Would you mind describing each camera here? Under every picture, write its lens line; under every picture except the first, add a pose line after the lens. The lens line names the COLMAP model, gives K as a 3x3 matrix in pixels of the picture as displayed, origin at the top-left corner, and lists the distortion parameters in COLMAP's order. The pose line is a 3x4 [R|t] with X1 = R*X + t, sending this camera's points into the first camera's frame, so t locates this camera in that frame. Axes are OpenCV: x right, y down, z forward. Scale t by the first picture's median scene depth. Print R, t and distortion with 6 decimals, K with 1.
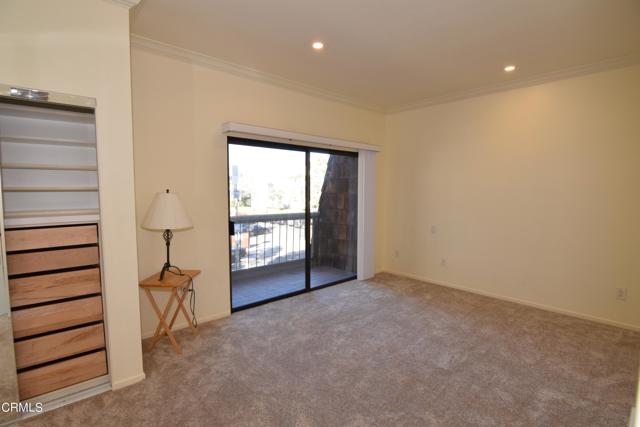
lens RADIAL K [[311.2, 0, 318.6], [0, 311.2, 215.5], [0, 0, 1]] dist [-0.001079, -0.011783]
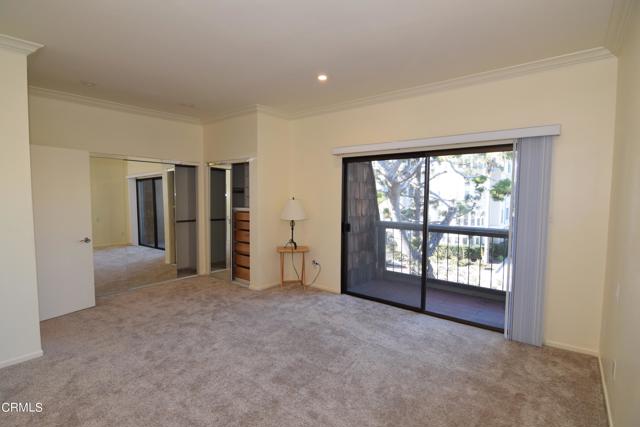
lens RADIAL K [[311.2, 0, 318.6], [0, 311.2, 215.5], [0, 0, 1]] dist [-0.001079, -0.011783]
pose [[0.156320, 0.065945, -0.985503, 1.176906], [-0.086104, 0.994880, 0.052915, -0.081798], [0.983946, 0.076584, 0.161198, 0.822975]]
